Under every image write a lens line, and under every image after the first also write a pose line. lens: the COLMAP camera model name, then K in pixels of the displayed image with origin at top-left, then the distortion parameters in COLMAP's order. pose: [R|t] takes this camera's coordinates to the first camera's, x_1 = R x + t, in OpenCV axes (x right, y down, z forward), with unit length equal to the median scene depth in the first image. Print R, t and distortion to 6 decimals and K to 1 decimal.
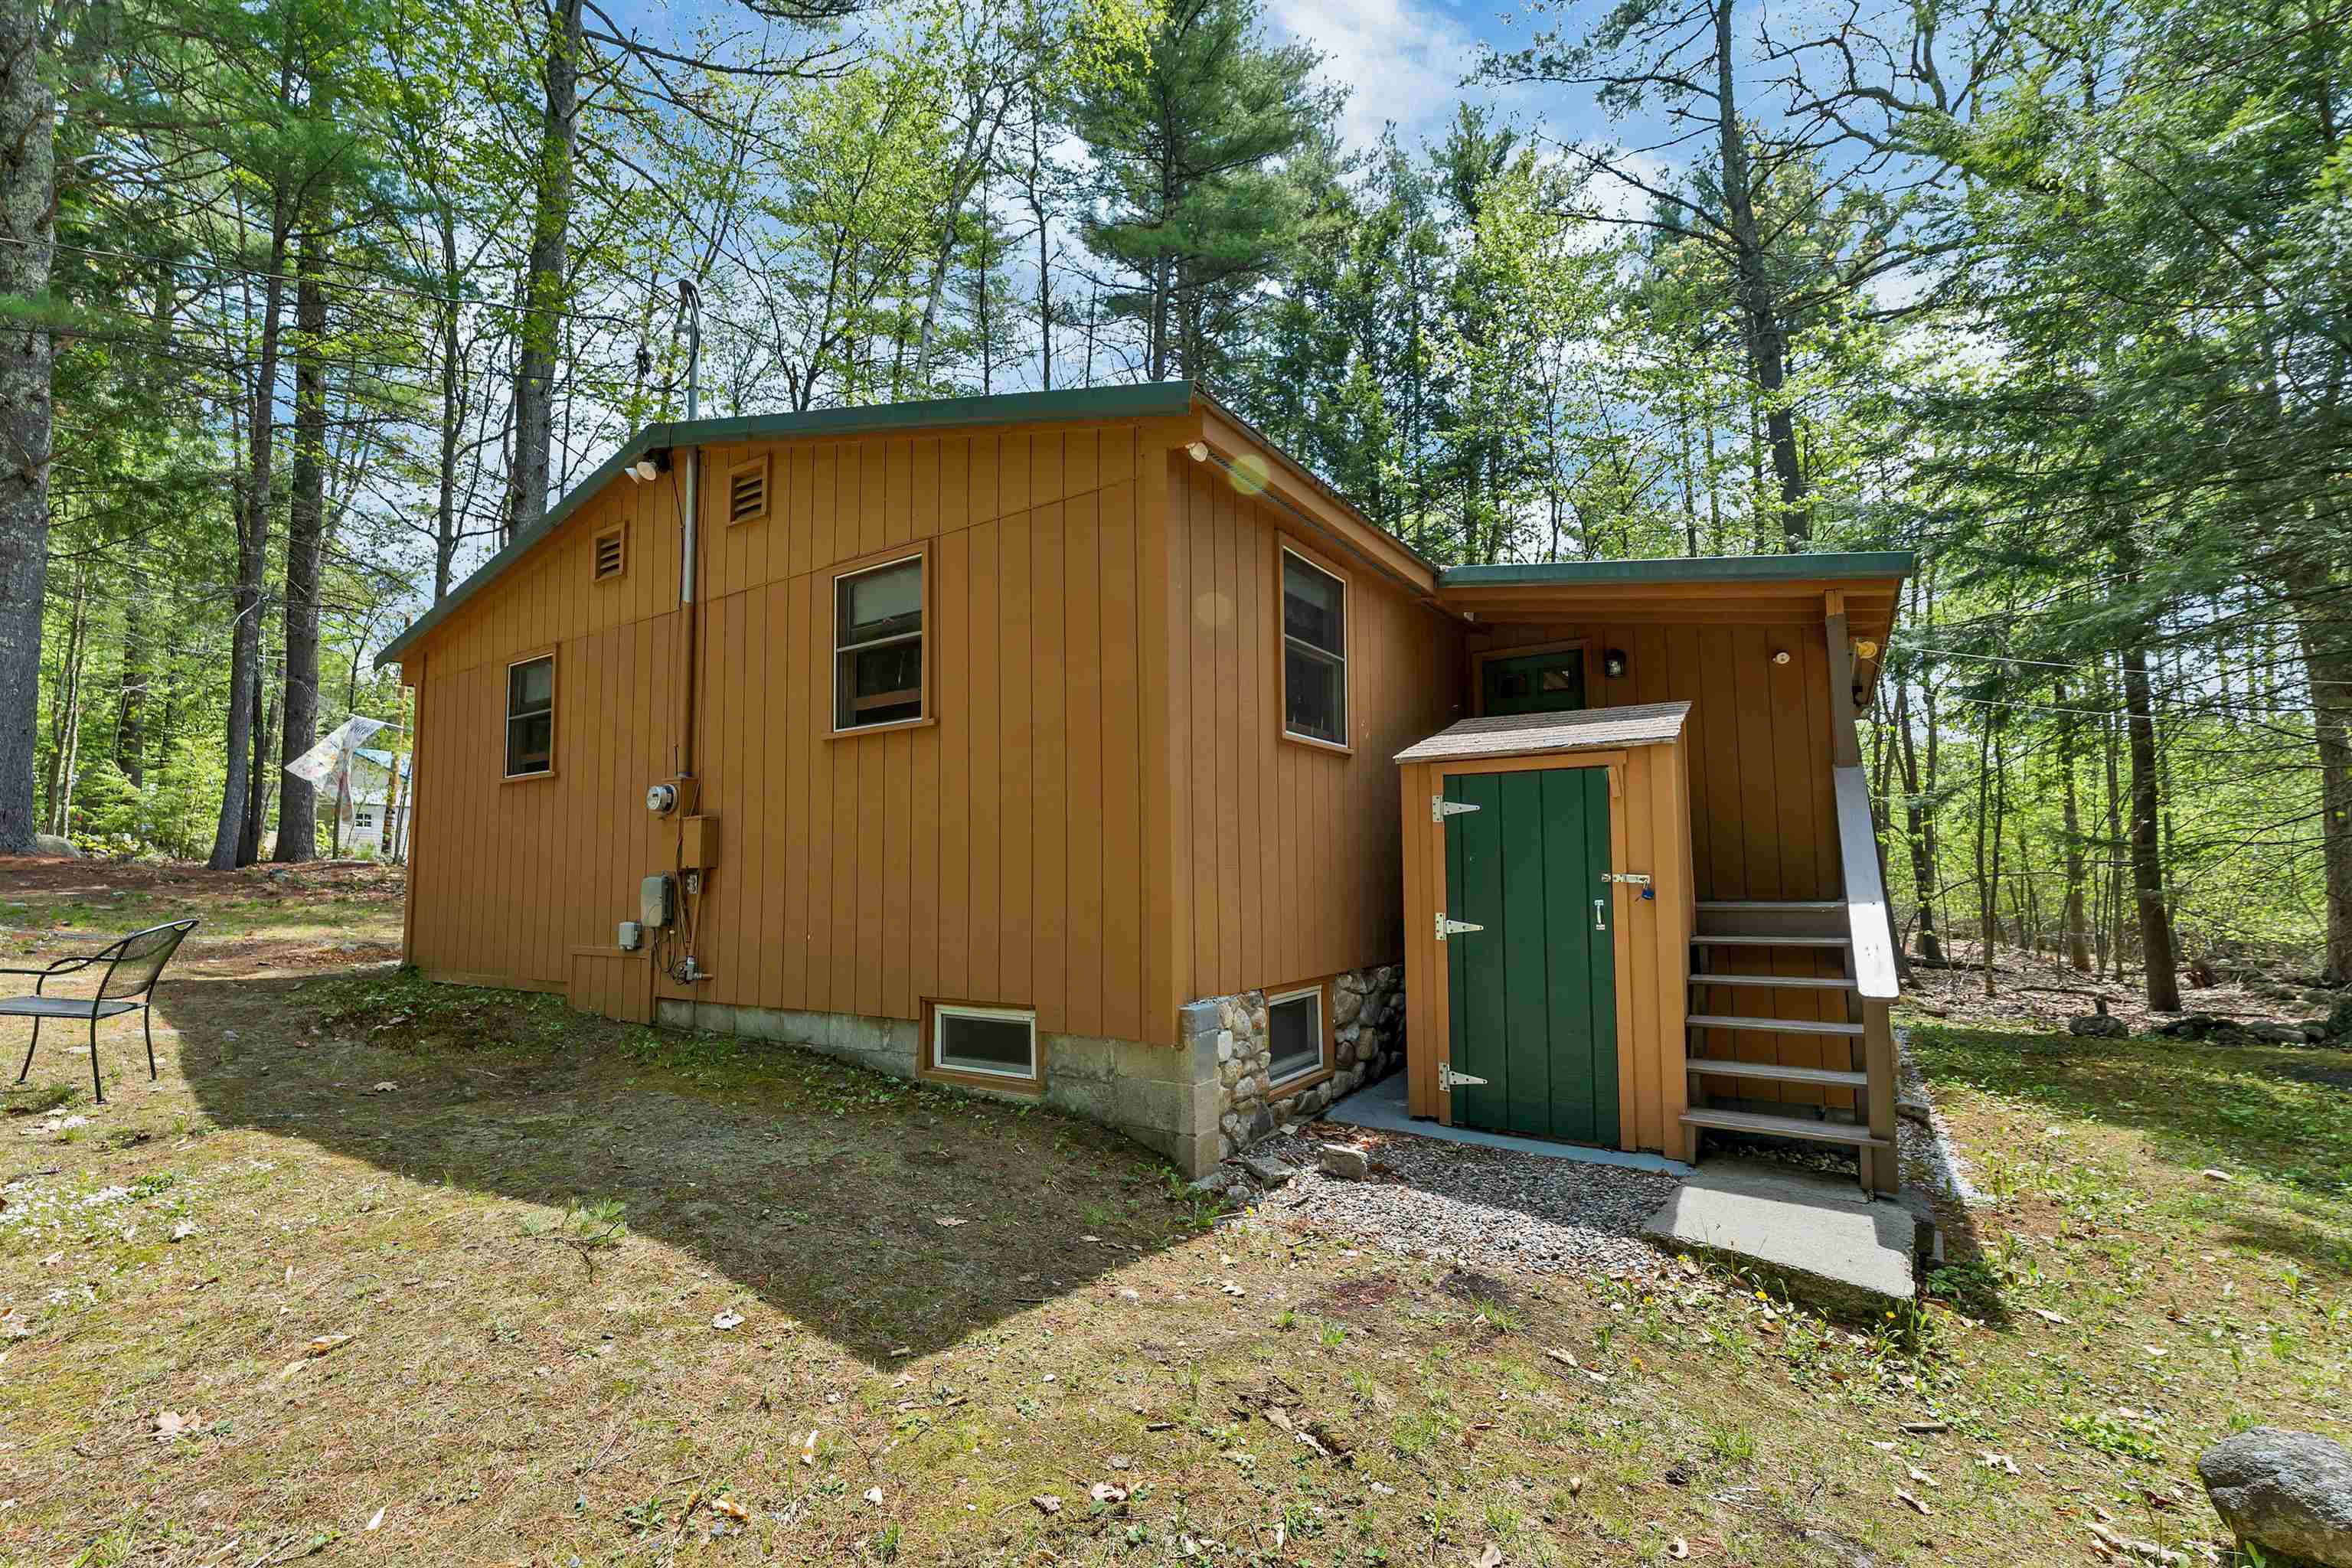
lens RADIAL K [[991.0, 0, 1156.0], [0, 991.0, 809.4], [0, 0, 1]] dist [0.001538, -0.000178]
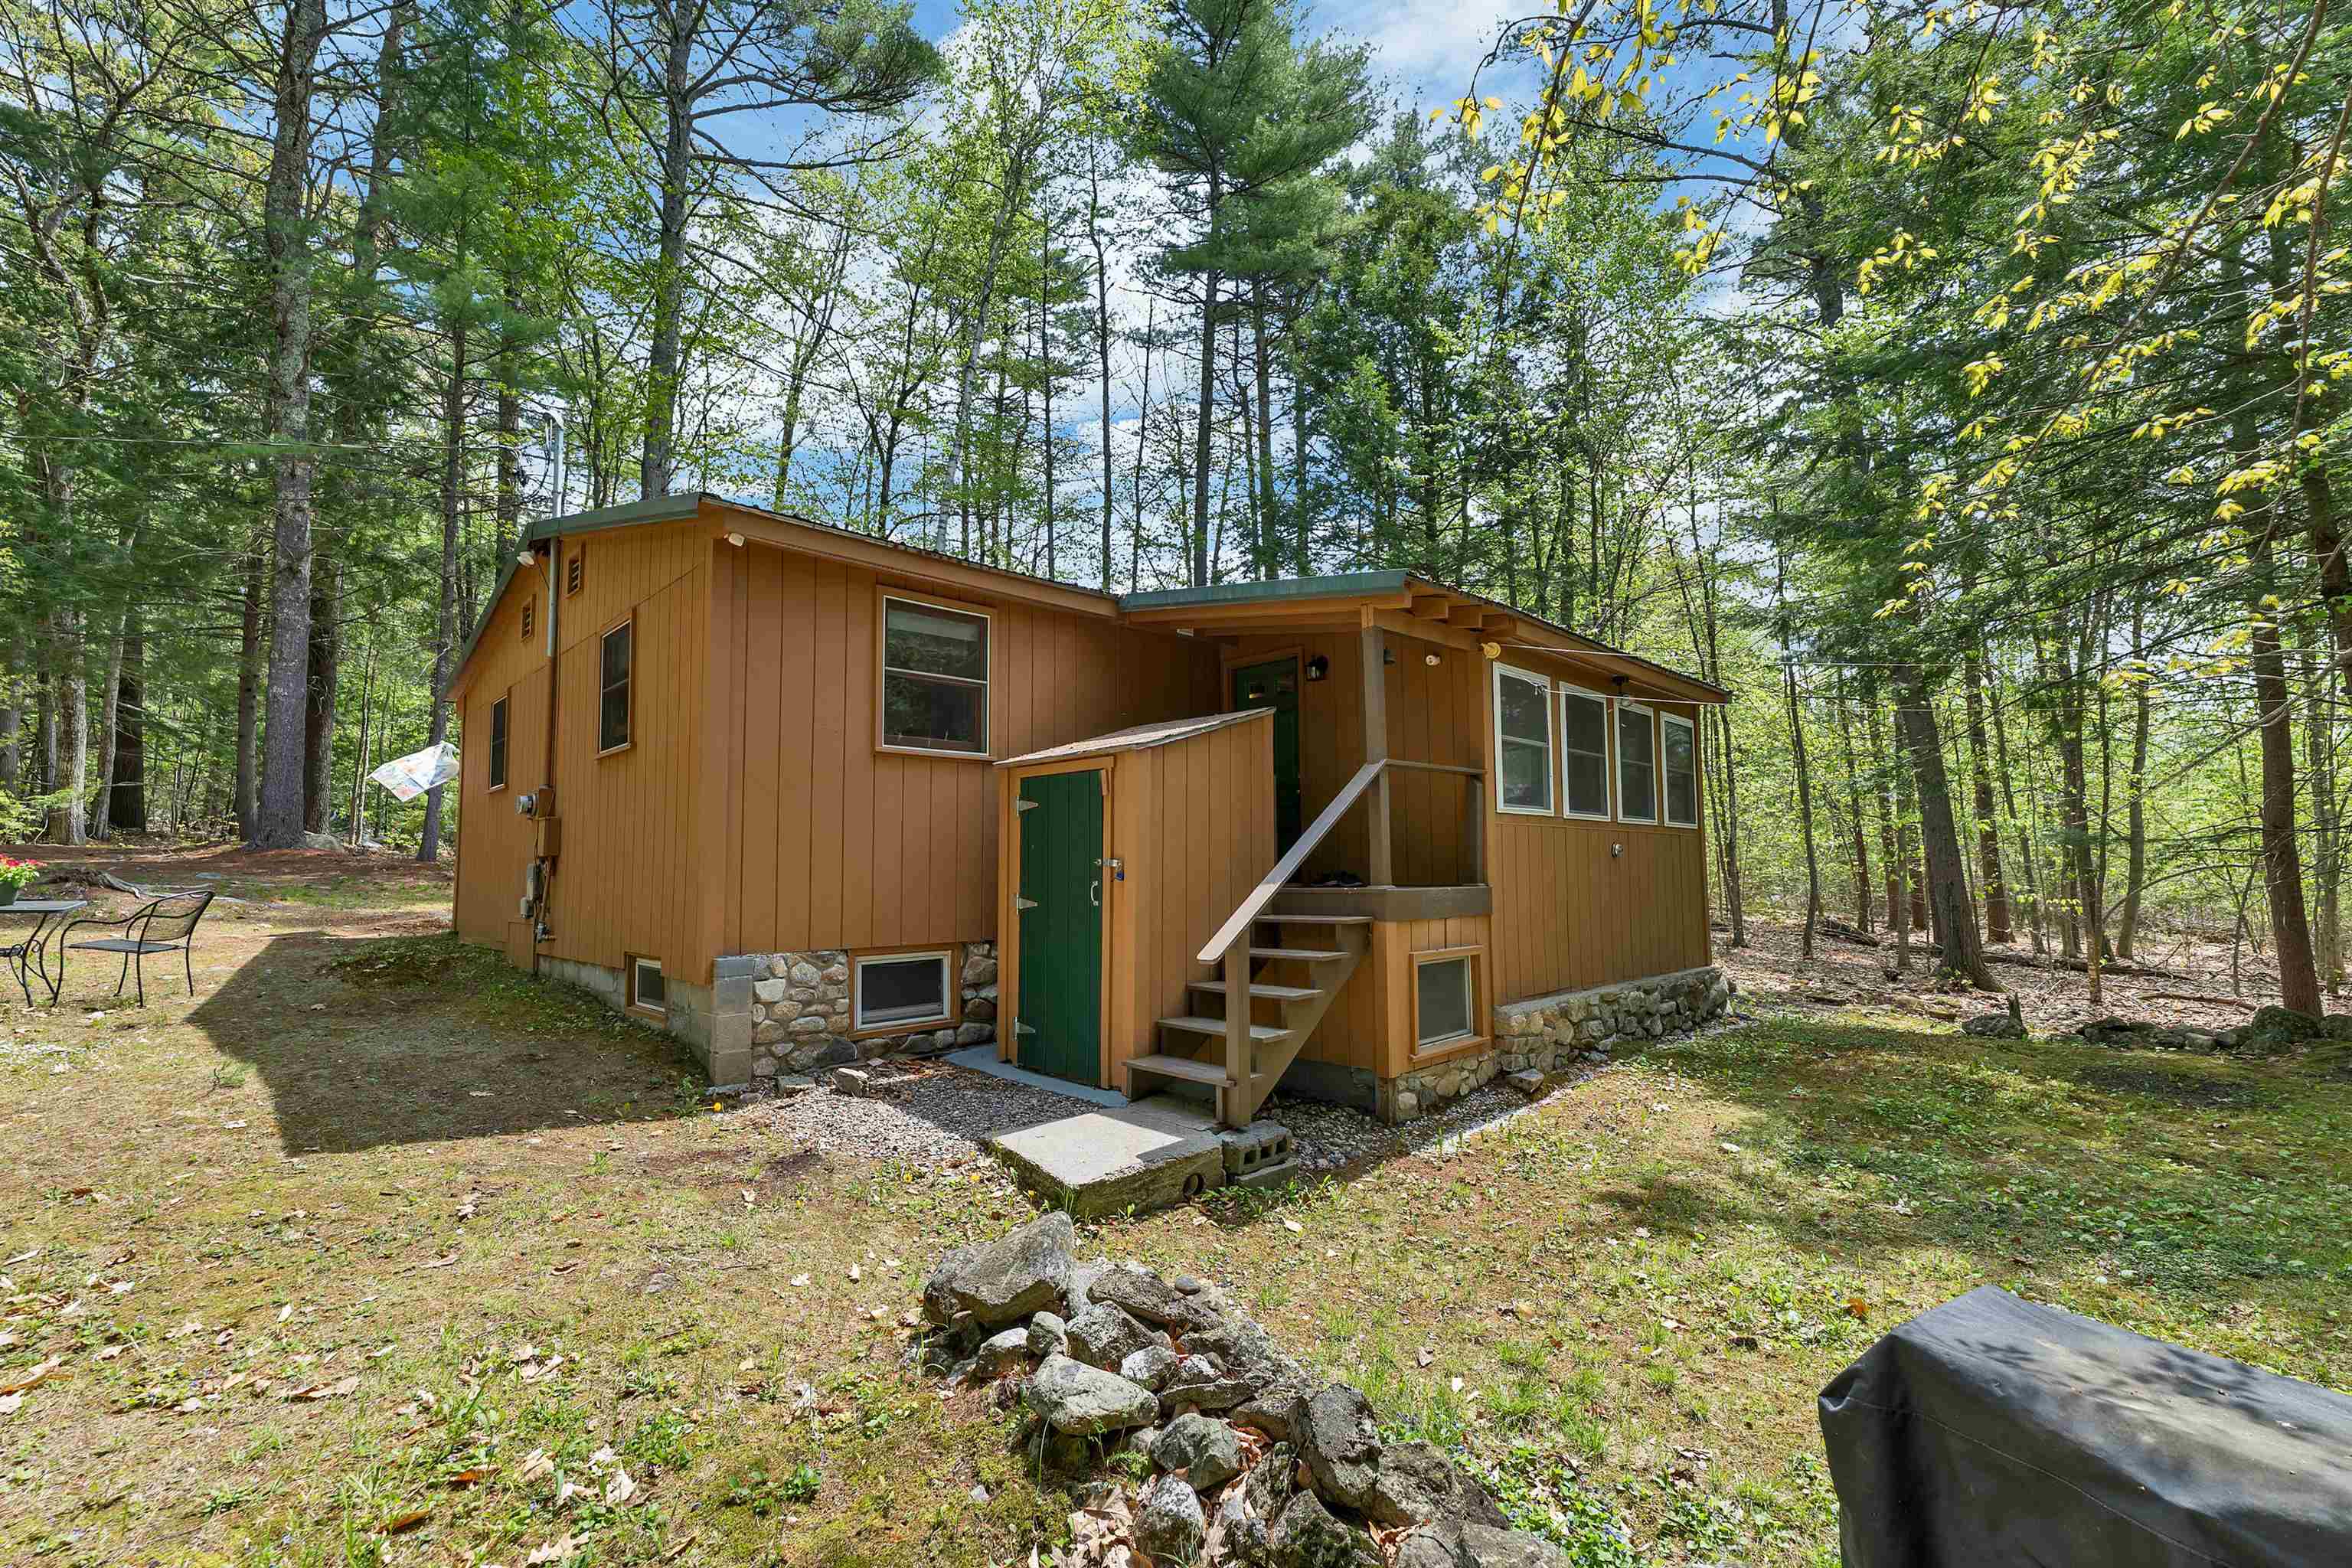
lens RADIAL K [[989.4, 0, 1178.2], [0, 989.4, 812.0], [0, 0, 1]] dist [0.023740, -0.023677]
pose [[0.976888, -0.010684, -0.213485, 0.759238], [0.012540, 0.999894, 0.007343, 0.000054], [0.213384, -0.009850, 0.976919, -0.144386]]
